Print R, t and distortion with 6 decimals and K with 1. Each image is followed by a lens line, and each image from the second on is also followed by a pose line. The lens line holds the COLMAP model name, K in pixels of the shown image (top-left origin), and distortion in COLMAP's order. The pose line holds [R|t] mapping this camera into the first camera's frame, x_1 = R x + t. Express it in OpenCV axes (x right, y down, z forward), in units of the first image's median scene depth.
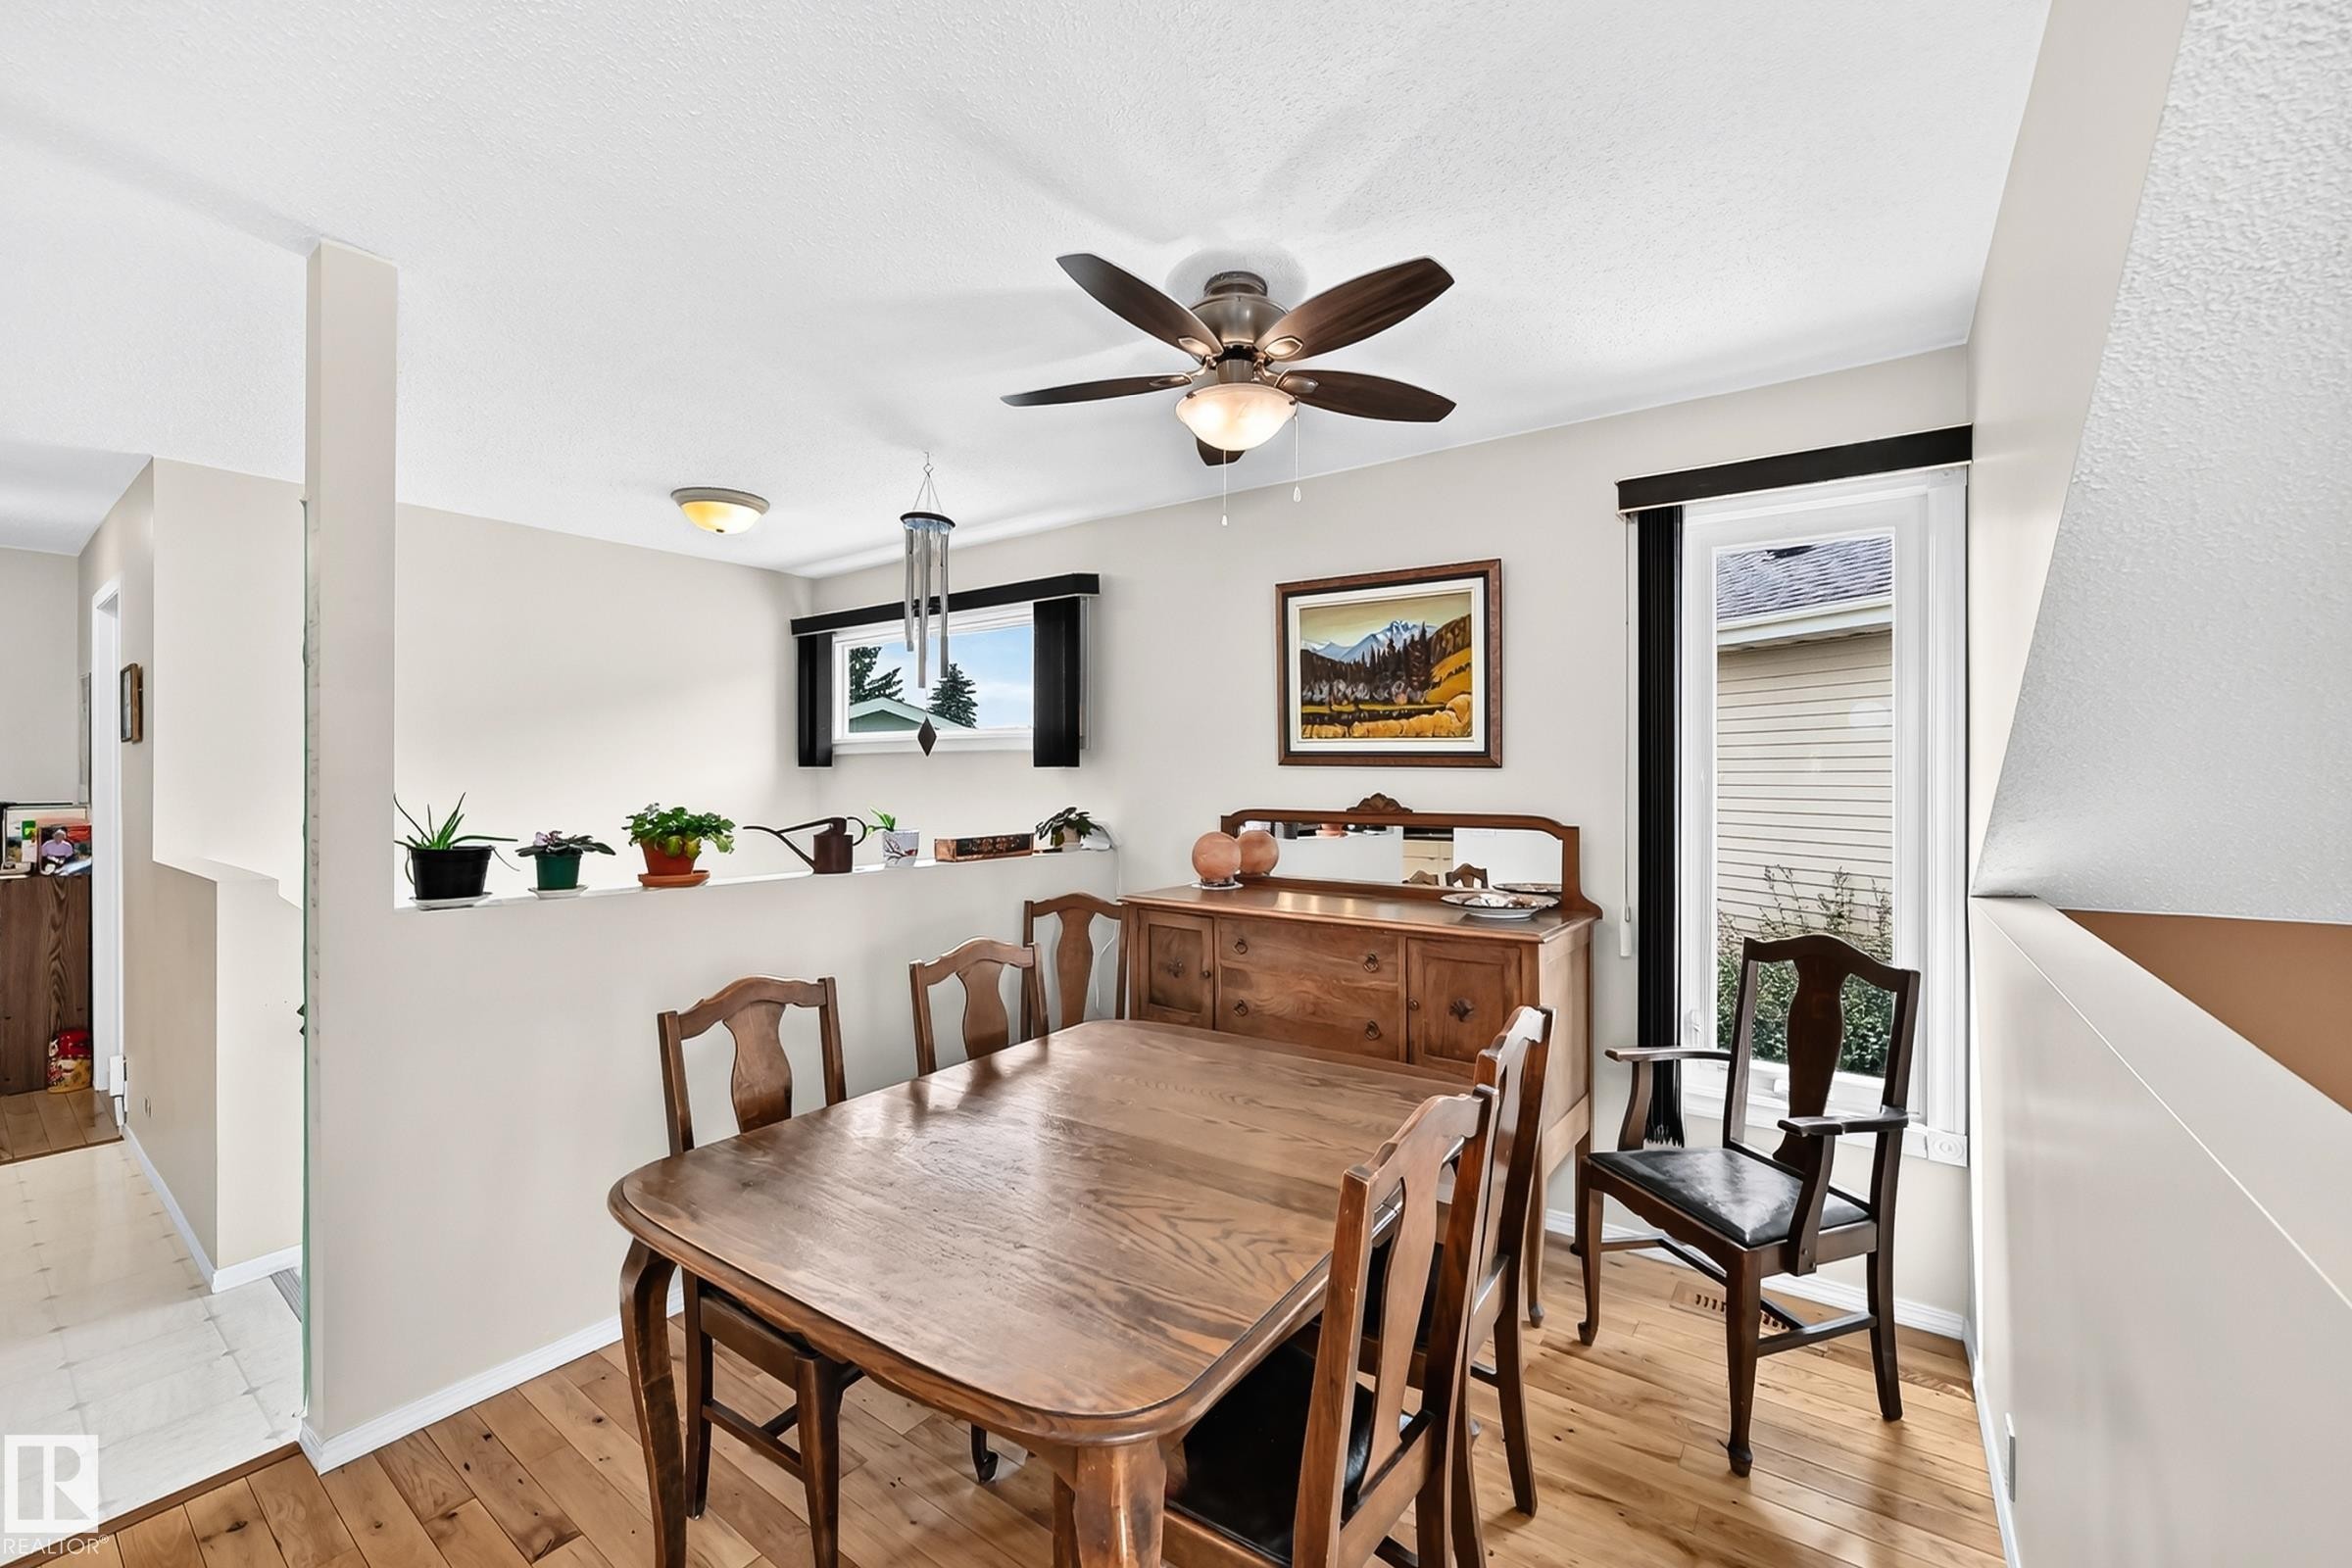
lens RADIAL K [[950.3, 0, 1176.0], [0, 950.3, 784.0], [0, 0, 1]] dist [-0.019202, 0.000084]
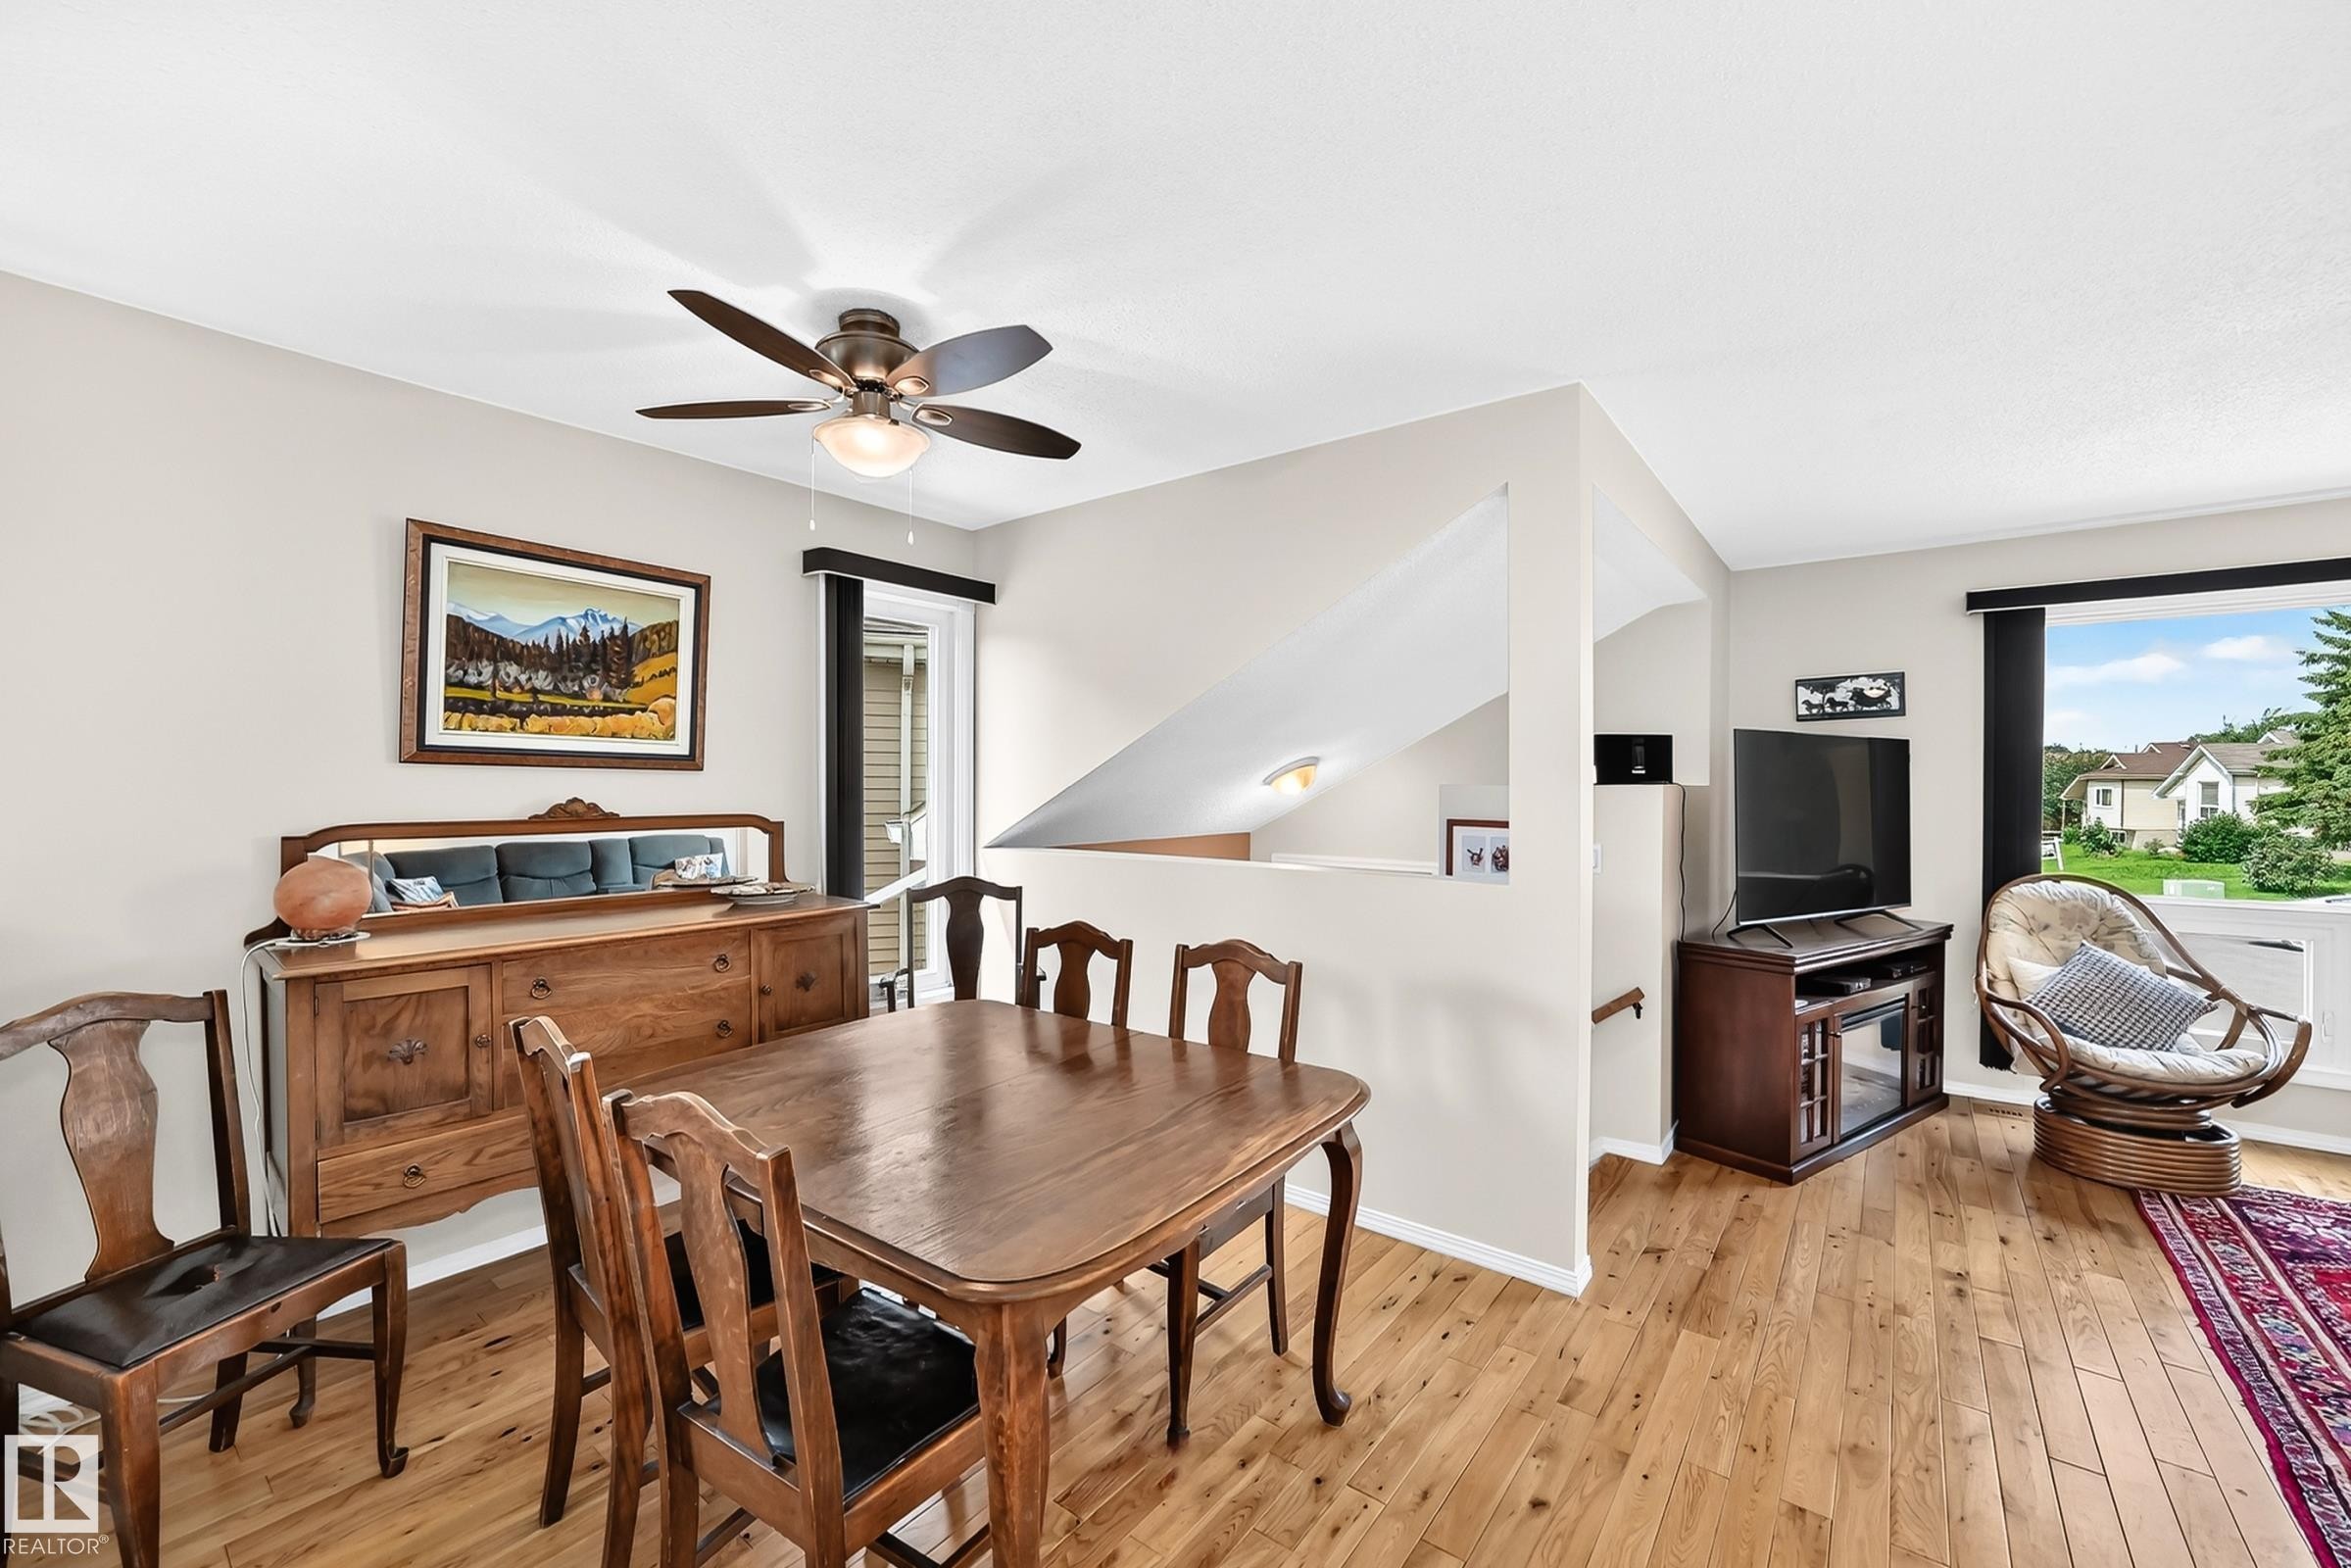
lens RADIAL K [[945.3, 0, 1182.3], [0, 945.3, 796.5], [0, 0, 1]] dist [-0.018636, 0.004681]
pose [[0.023594, -0.014031, 0.999623, -0.675067], [0.008044, 0.999872, 0.013845, 0.001316], [-0.999689, 0.007714, 0.023704, 0.417381]]
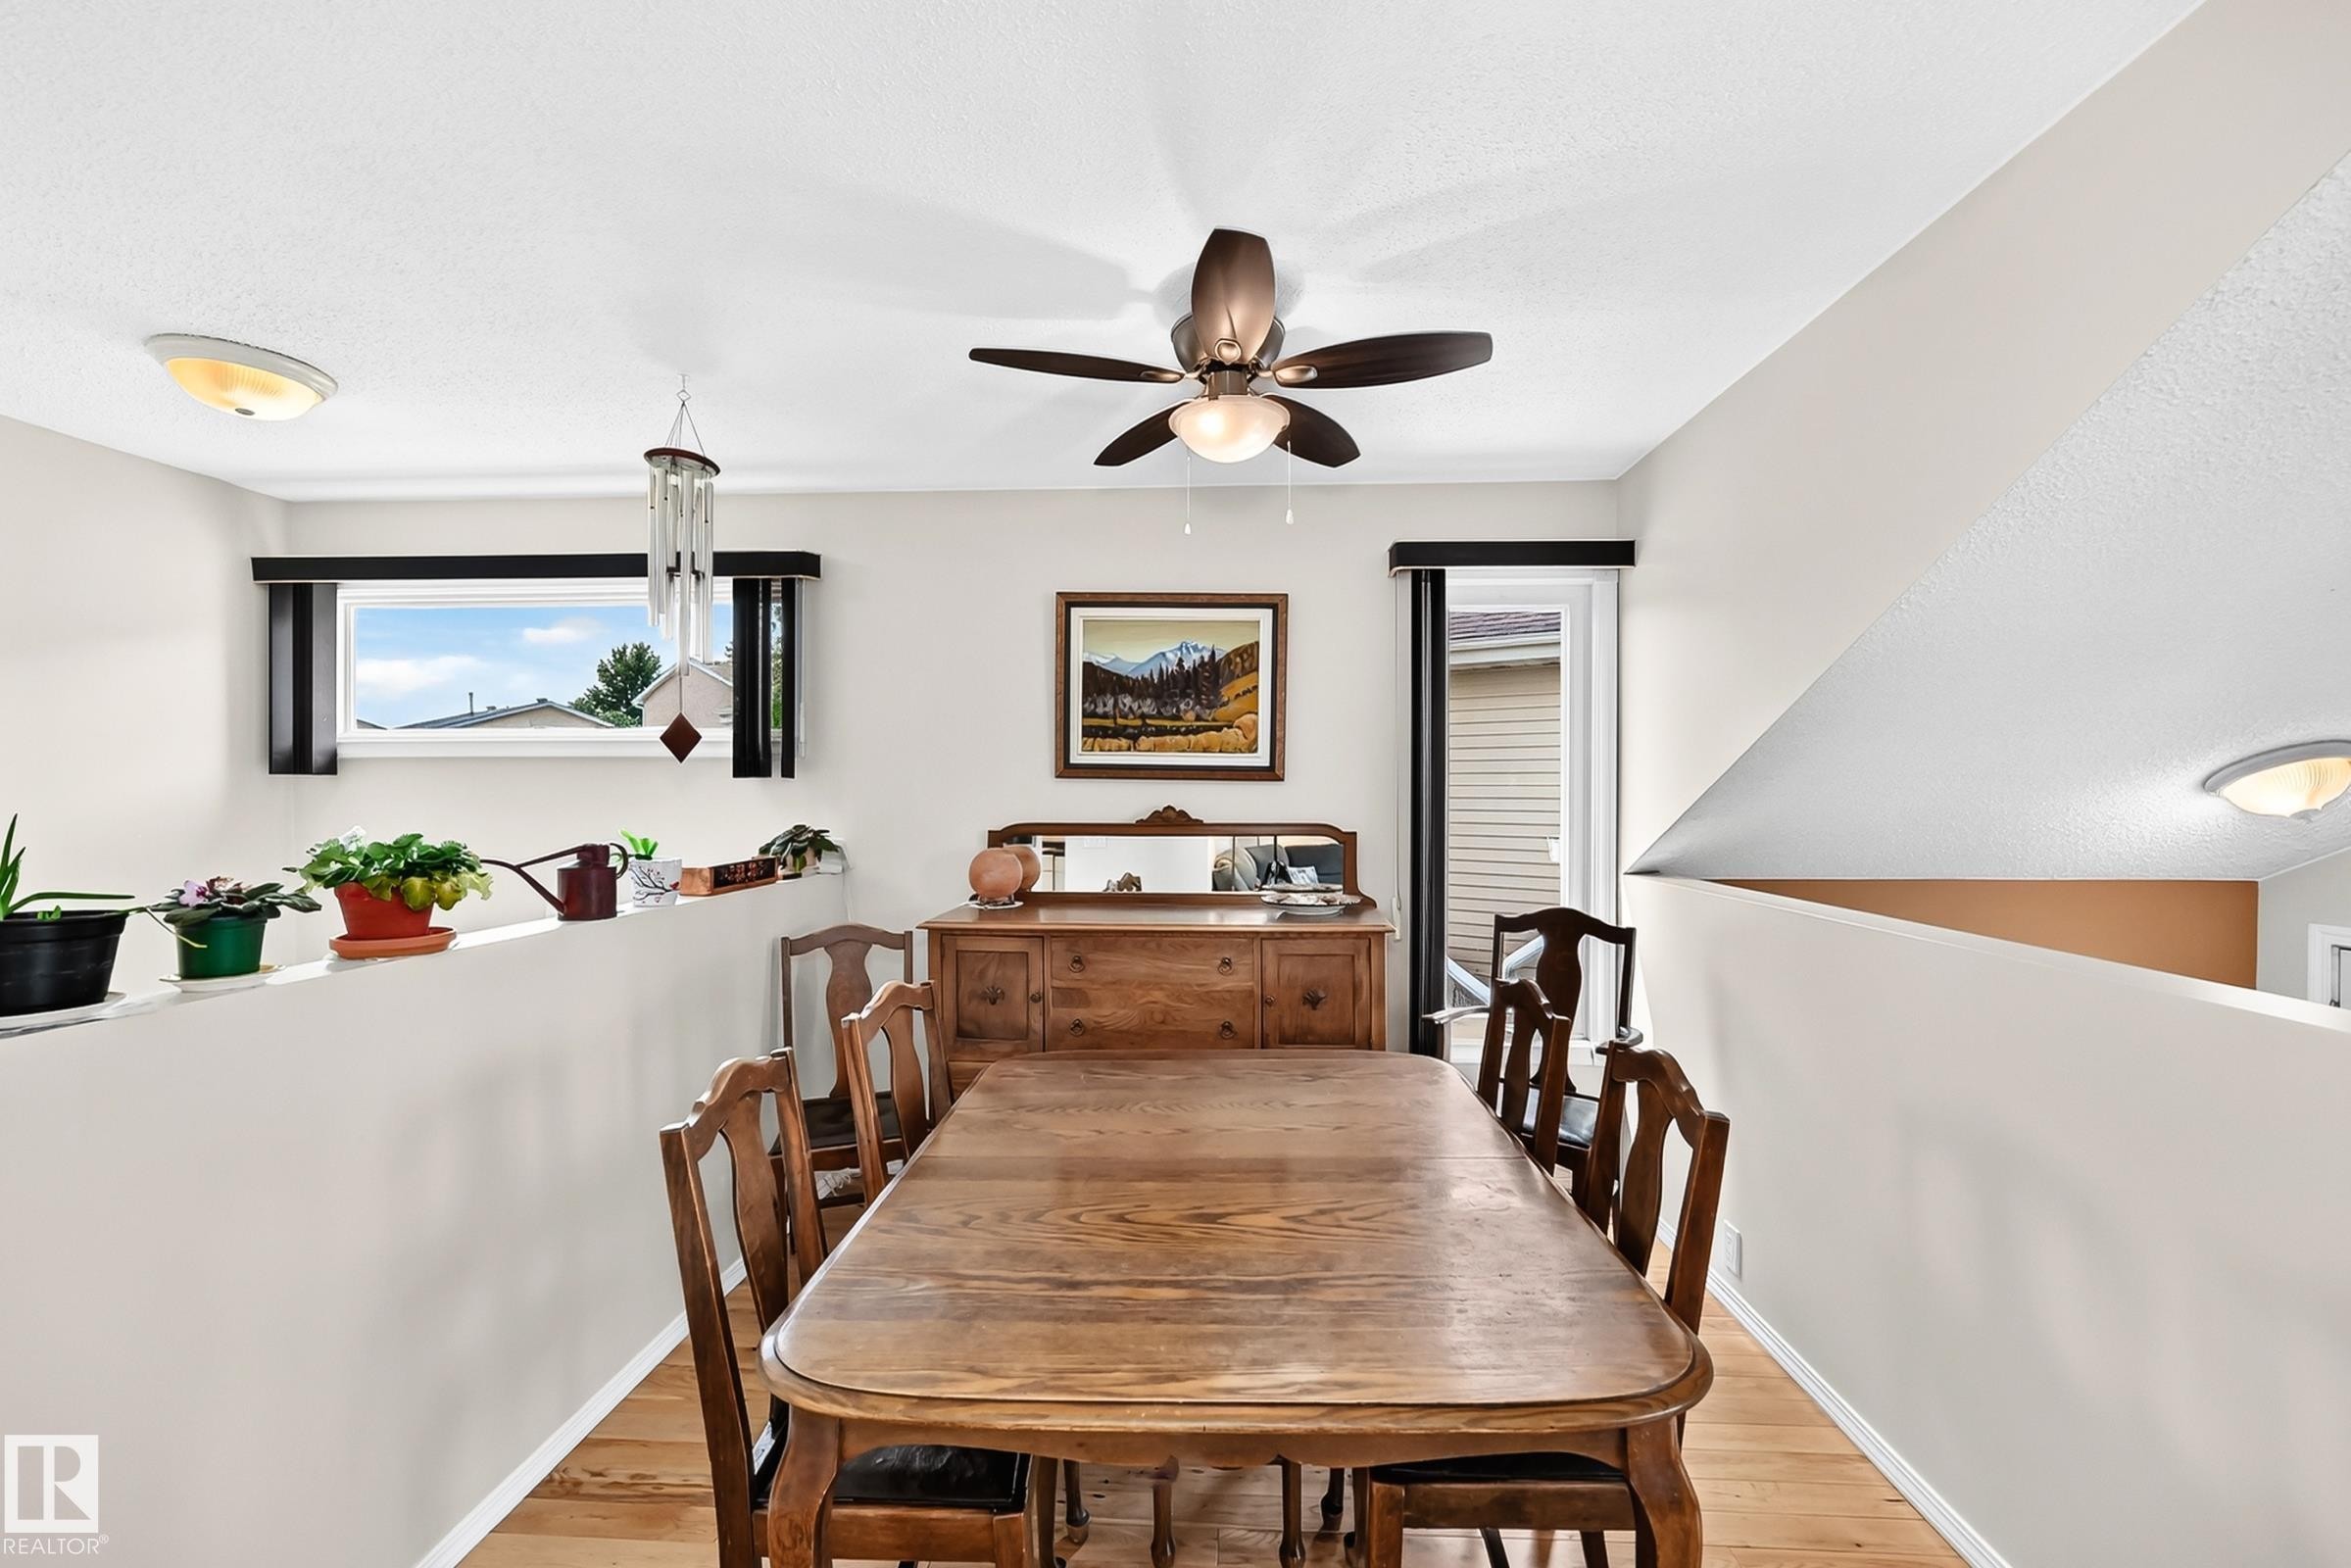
lens RADIAL K [[945.3, 0, 1182.3], [0, 945.3, 796.5], [0, 0, 1]] dist [-0.018636, 0.004681]
pose [[0.835695, -0.002896, 0.549186, -0.353451], [0.004167, 0.999991, -0.001069, 0.001290], [-0.549178, 0.003182, 0.835699, 0.129297]]
